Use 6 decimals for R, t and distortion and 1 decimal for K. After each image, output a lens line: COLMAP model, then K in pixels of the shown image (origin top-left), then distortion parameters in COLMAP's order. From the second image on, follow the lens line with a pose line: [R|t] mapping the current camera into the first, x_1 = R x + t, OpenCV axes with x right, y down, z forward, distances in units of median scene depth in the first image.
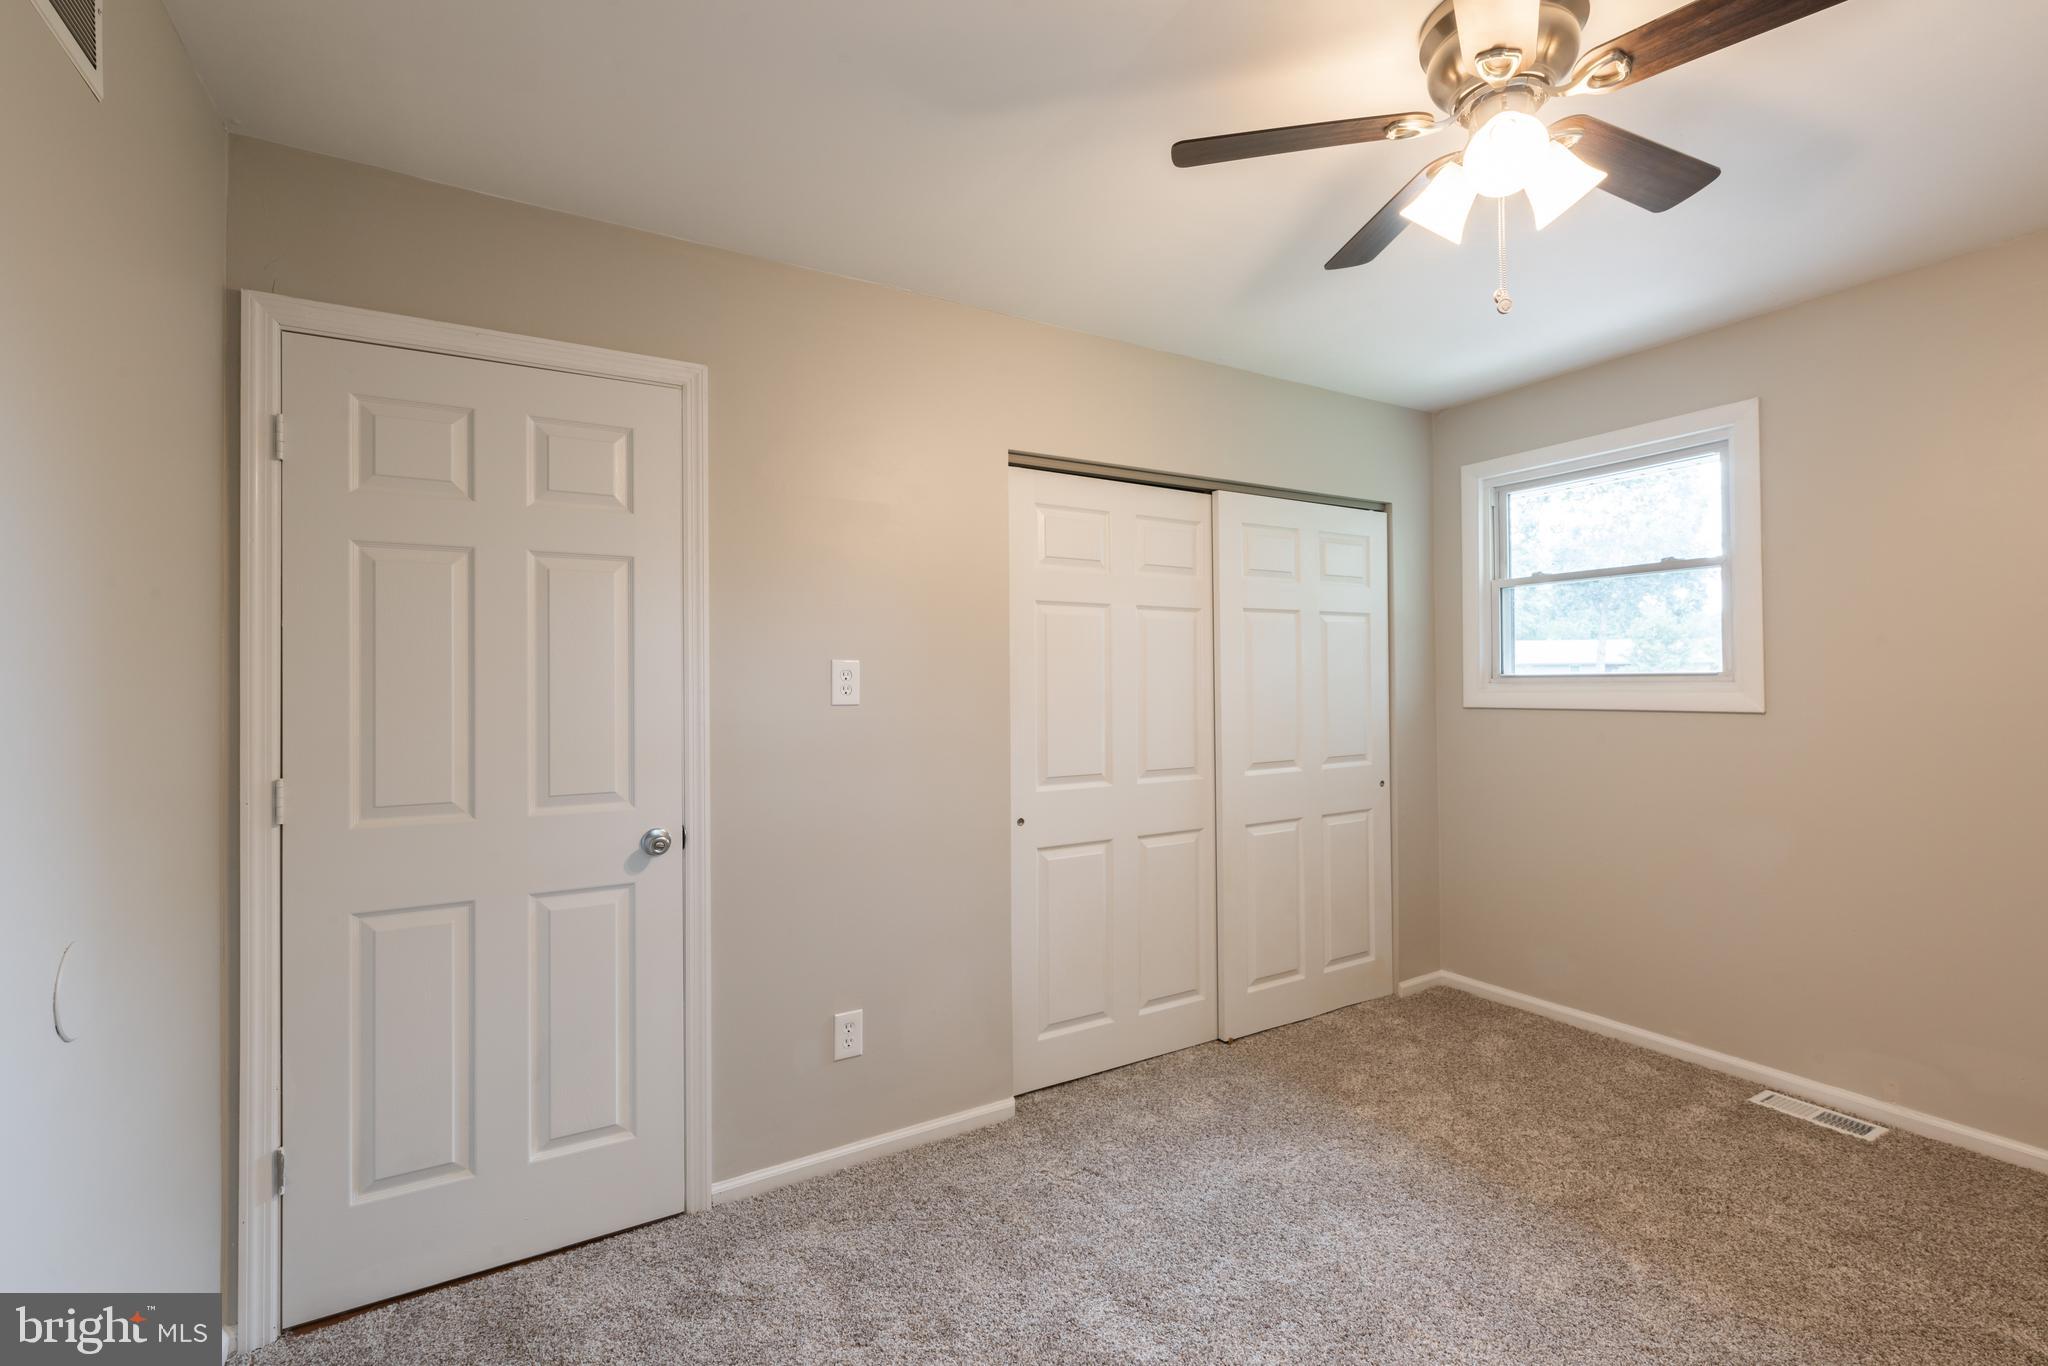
lens RADIAL K [[891.0, 0, 1050.5], [0, 891.0, 675.5], [0, 0, 1]] dist [0.001394, -0.000011]
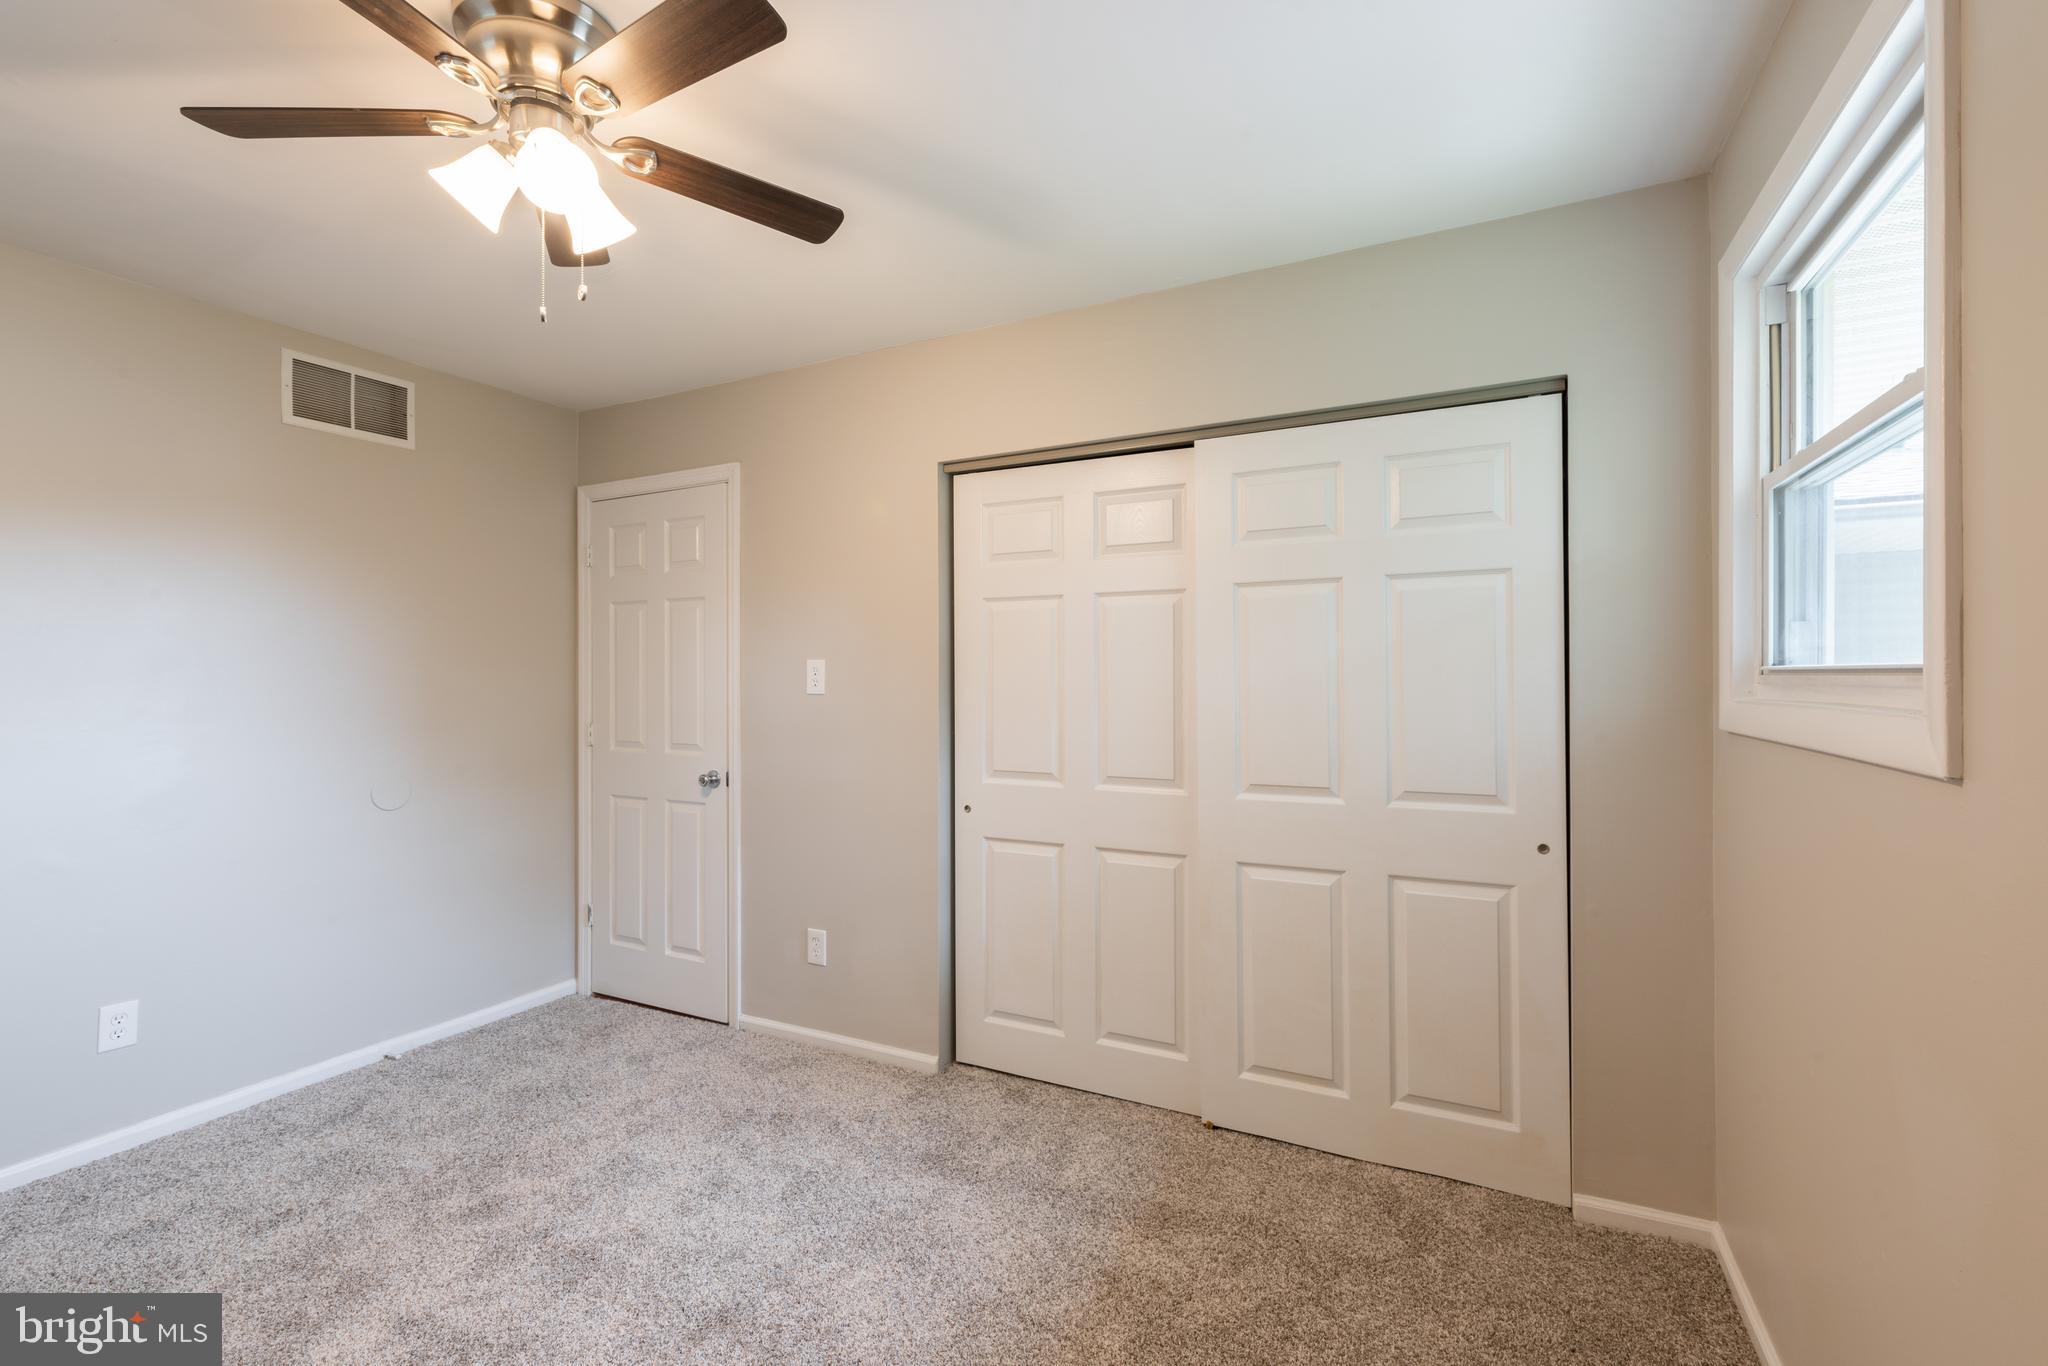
lens RADIAL K [[891.9, 0, 1041.9], [0, 891.9, 673.5], [0, 0, 1]] dist [0.003020, 0.000421]
pose [[0.528252, 0.004796, -0.849074, 0.896259], [0.008091, 0.999910, 0.010682, -0.007412], [0.849049, -0.012513, 0.528166, 0.504715]]
